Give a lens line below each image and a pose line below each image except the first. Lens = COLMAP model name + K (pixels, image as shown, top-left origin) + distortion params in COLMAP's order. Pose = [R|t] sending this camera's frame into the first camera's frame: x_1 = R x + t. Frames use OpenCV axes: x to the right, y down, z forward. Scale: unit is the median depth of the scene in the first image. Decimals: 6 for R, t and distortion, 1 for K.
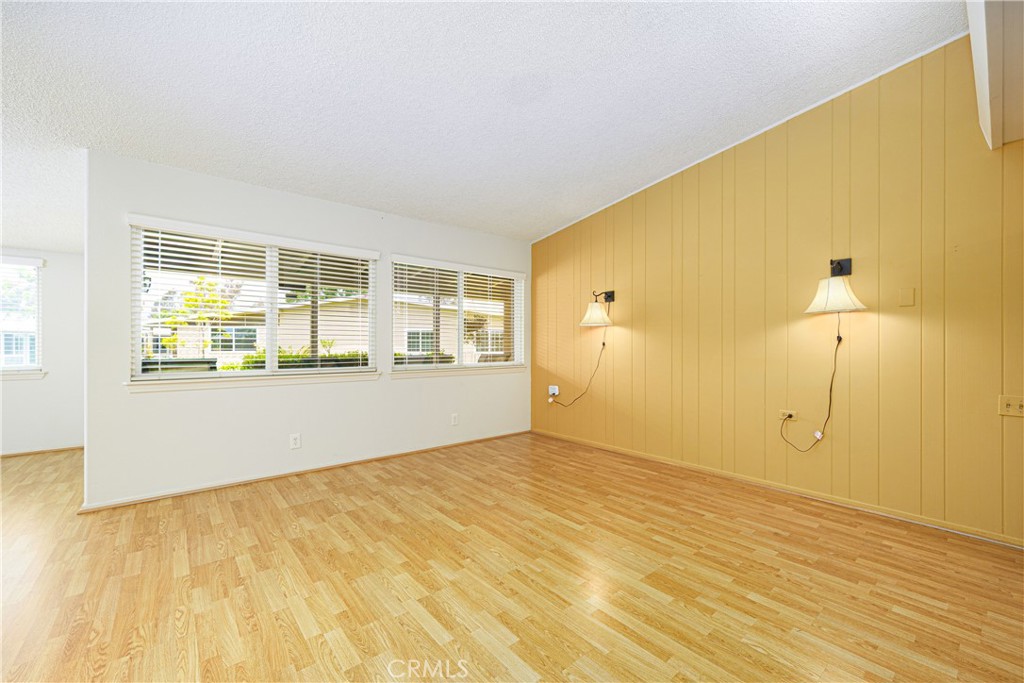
lens RADIAL K [[411.3, 0, 510.4], [0, 411.3, 346.5], [0, 0, 1]] dist [-0.000883, 0.000009]
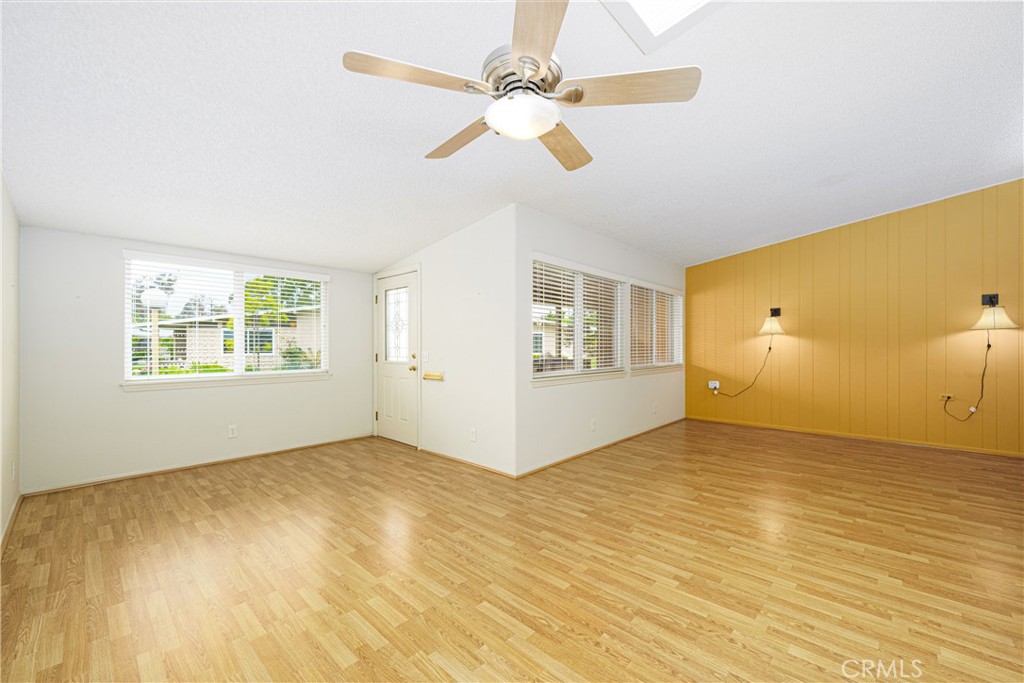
lens RADIAL K [[407.6, 0, 512.2], [0, 407.6, 347.1], [0, 0, 1]] dist [0.000016, 0.000224]
pose [[0.991892, -0.001203, 0.127075, -1.037665], [0.001164, 0.999999, 0.000380, -0.015402], [-0.127076, -0.000229, 0.991893, -0.254733]]
